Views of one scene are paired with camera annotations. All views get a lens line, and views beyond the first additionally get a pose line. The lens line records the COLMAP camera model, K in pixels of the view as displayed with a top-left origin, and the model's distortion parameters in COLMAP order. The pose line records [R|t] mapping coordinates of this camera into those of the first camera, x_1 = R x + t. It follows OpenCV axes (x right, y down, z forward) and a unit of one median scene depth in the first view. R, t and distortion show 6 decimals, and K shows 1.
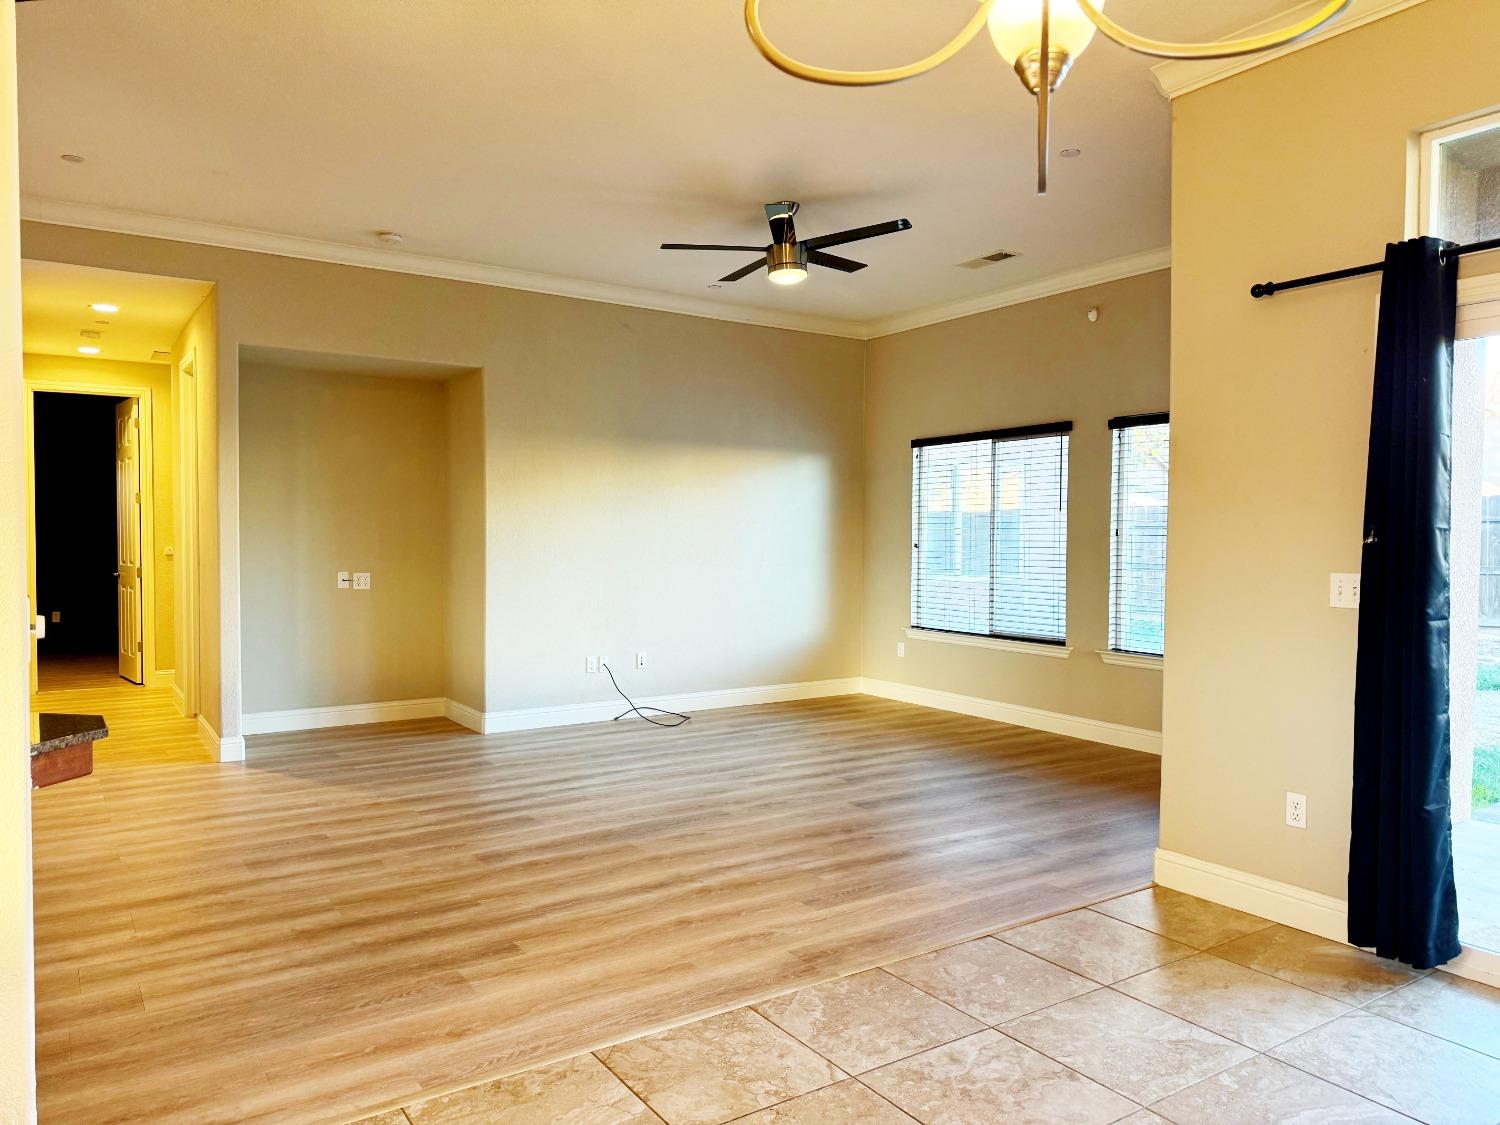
lens RADIAL K [[1047.7, 0, 749.6], [0, 1047.7, 563.5], [0, 0, 1]] dist [0.067241, -0.084918]
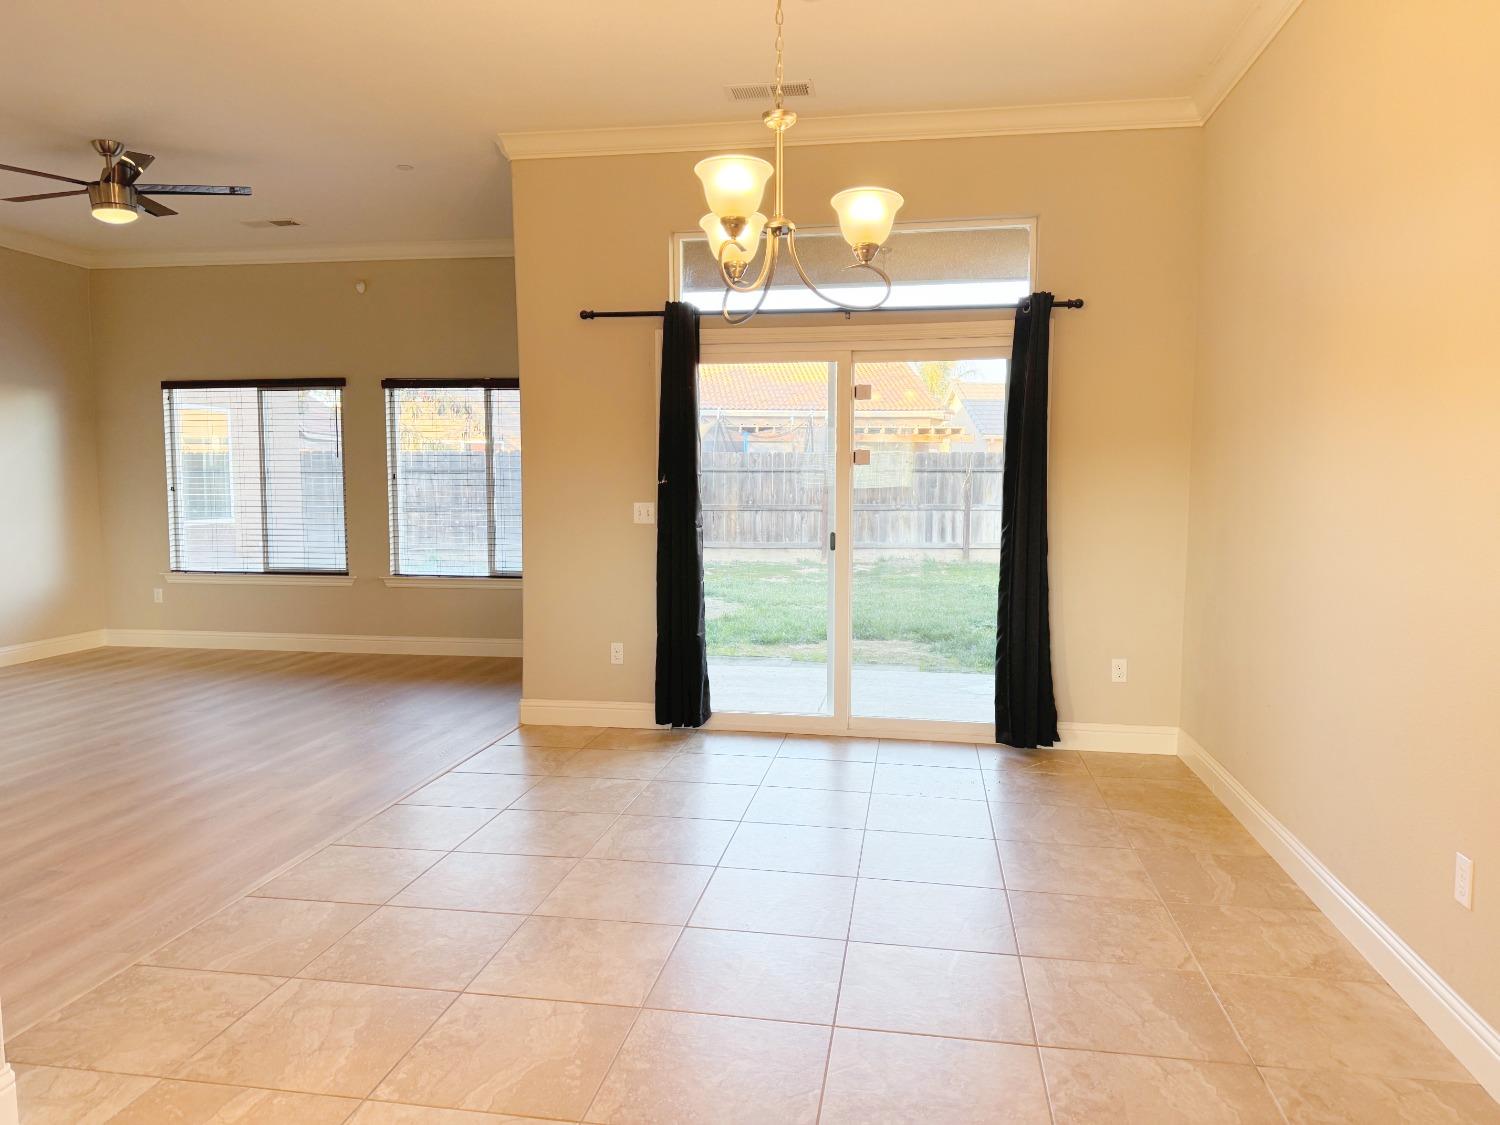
lens RADIAL K [[1046.0, 0, 748.2], [0, 1046.0, 566.6], [0, 0, 1]] dist [0.119804, -0.183231]
pose [[0.675807, -0.059205, 0.734697, -0.318011], [0.020265, 0.997884, 0.061773, 0.007380], [-0.736800, -0.026858, 0.675577, -0.125697]]
